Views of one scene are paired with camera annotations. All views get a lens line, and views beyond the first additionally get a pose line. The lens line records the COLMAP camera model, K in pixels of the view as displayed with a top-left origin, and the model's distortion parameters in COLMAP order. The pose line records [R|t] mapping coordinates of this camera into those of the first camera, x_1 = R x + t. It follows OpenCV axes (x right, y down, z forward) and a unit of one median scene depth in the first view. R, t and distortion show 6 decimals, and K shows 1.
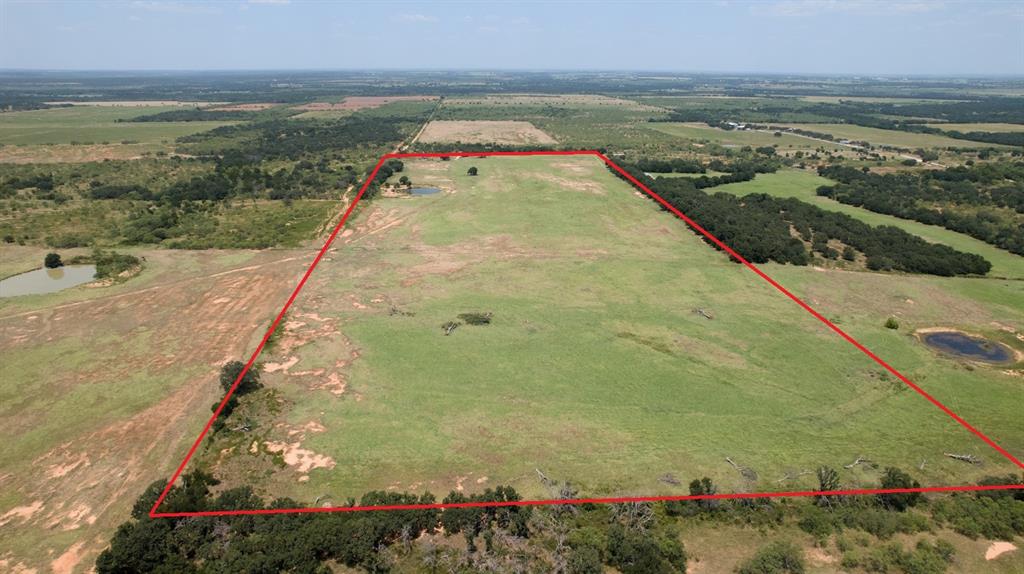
lens RADIAL K [[650.7, 0, 512.0], [0, 650.7, 287.0], [0, 0, 1]] dist [-0.074577, 0.060419]
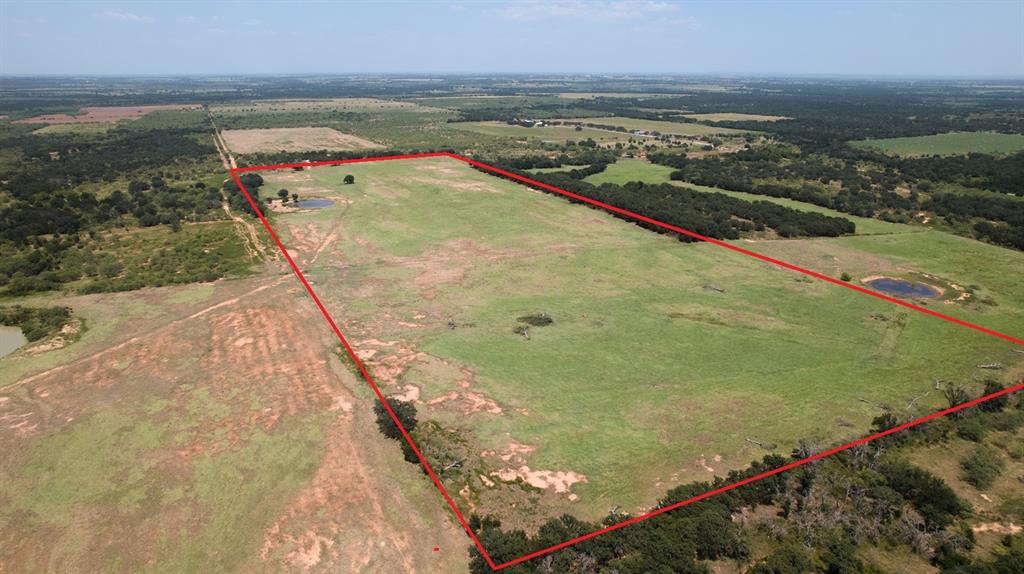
lens RADIAL K [[650.7, 0, 512.0], [0, 650.7, 287.0], [0, 0, 1]] dist [-0.074577, 0.060419]
pose [[0.930166, -0.120317, 0.346864, -0.361269], [0.121457, 0.992424, 0.018539, -0.020799], [-0.346467, 0.024885, 0.937732, 0.064090]]
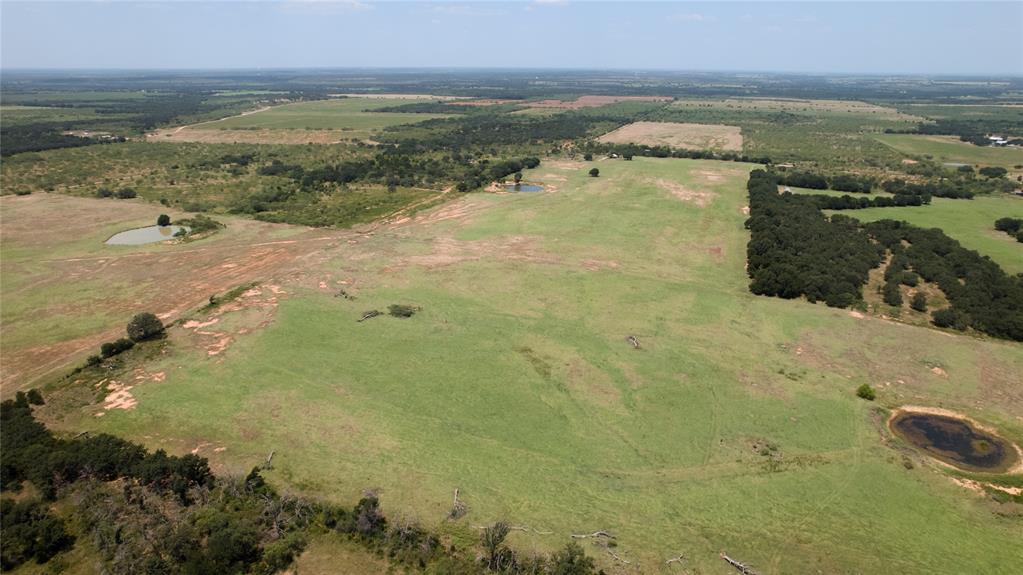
lens RADIAL K [[650.1, 0, 511.5], [0, 650.1, 287.5], [0, 0, 1]] dist [-0.074577, 0.060419]
pose [[0.922287, 0.126245, -0.365307, 0.395704], [-0.125927, 0.991729, 0.024803, -0.029217], [0.365417, 0.023127, 0.930556, 0.094582]]
